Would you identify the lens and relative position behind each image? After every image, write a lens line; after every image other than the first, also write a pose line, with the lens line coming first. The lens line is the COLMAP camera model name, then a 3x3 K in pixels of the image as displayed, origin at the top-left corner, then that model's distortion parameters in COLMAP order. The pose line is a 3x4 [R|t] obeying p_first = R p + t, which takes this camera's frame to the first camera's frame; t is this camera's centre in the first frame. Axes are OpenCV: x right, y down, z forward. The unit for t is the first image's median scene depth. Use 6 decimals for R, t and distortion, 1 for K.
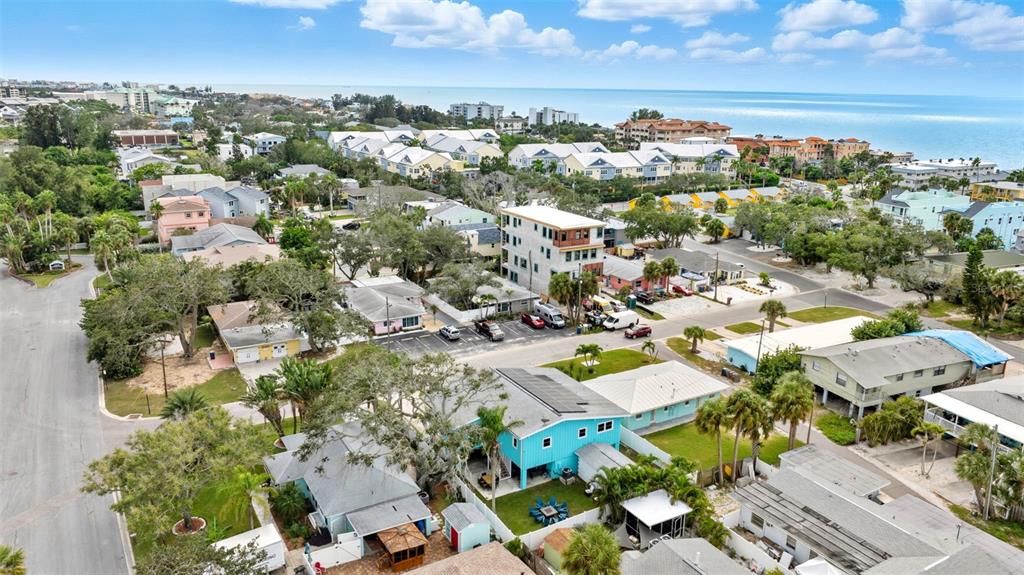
lens RADIAL K [[717.0, 0, 512.0], [0, 717.0, 287.5], [0, 0, 1]] dist [-0.024008, 0.004581]
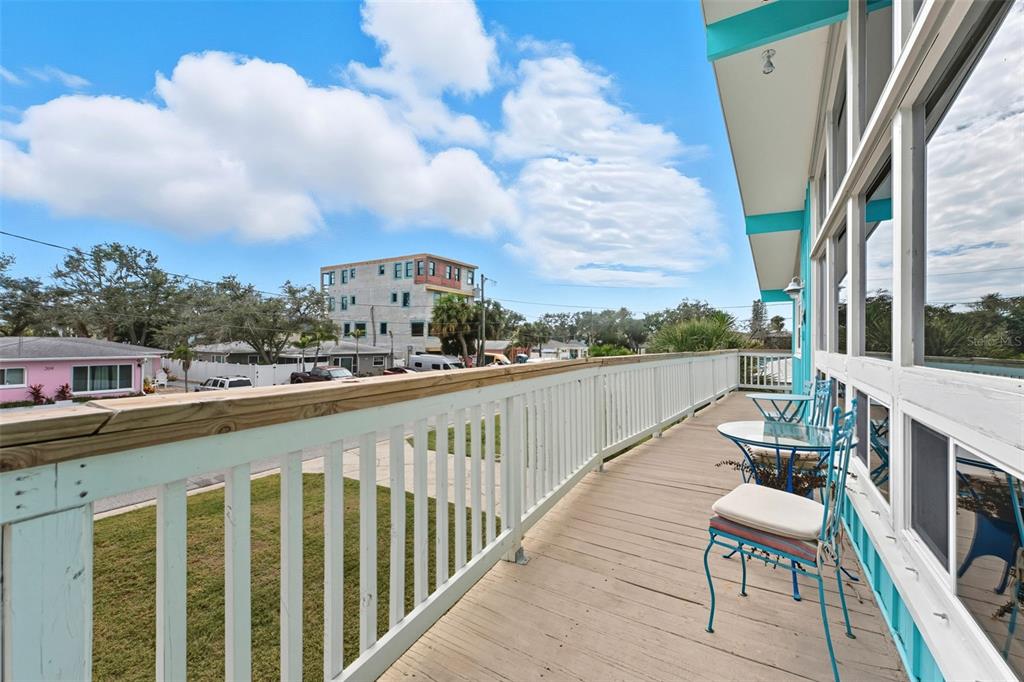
lens RADIAL K [[428.5, 0, 512.0], [0, 428.5, 341.0], [0, 0, 1]] dist [0.010885, -0.000120]
pose [[0.887036, -0.003472, 0.461688, -0.047461], [0.131624, 0.960377, -0.245666, 0.102542], [-0.442541, 0.278684, 0.852345, 0.616751]]
